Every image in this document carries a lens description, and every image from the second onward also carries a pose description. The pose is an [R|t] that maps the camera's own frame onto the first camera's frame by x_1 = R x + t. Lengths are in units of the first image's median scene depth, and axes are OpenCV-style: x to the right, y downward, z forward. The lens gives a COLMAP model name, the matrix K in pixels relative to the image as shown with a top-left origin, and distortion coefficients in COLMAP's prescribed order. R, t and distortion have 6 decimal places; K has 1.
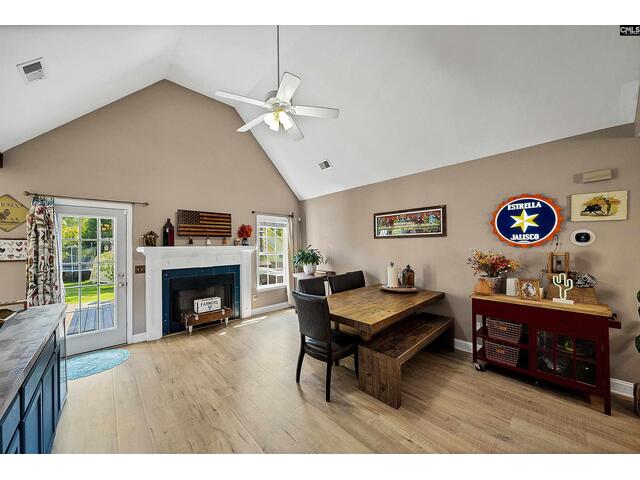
lens RADIAL K [[231.4, 0, 311.7], [0, 231.4, 246.5], [0, 0, 1]] dist [-0.000666, -0.000064]
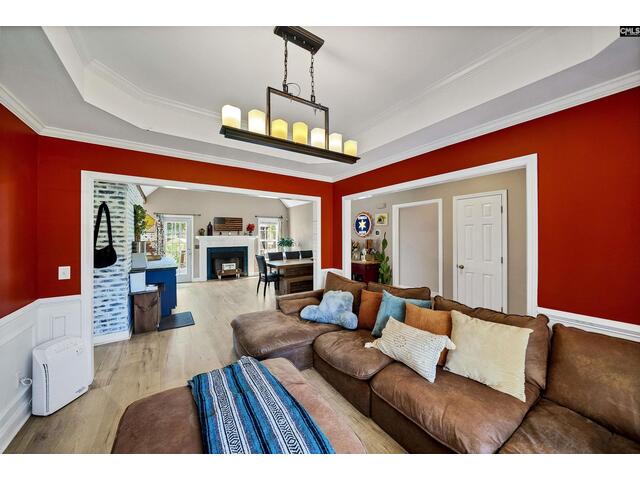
lens RADIAL K [[222.7, 0, 314.1], [0, 222.7, 240.4], [0, 0, 1]] dist [-0.008073, -0.000065]
pose [[0.989045, 0.009250, -0.147326, 0.576432], [-0.006699, 0.999819, 0.017806, -0.000410], [0.147464, -0.016624, 0.988928, -0.796939]]
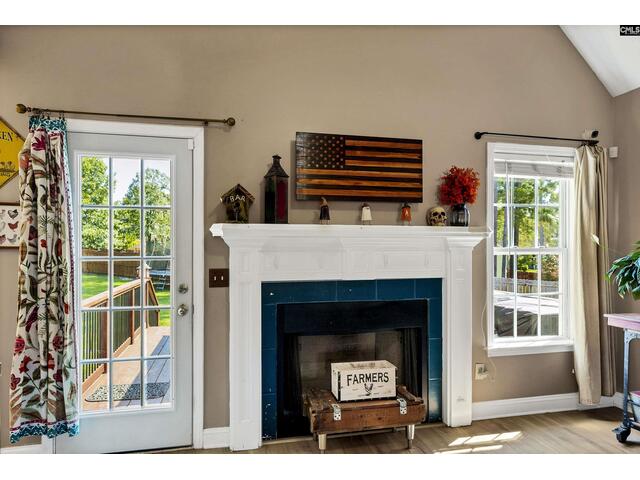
lens RADIAL K [[397.2, 0, 317.2], [0, 397.2, 252.2], [0, 0, 1]] dist [0.003868, 0.001112]
pose [[0.867297, 0.006644, -0.497747, -0.218262], [-0.007420, 0.999972, 0.000420, 0.049749], [0.497736, 0.003329, 0.867322, 0.451460]]
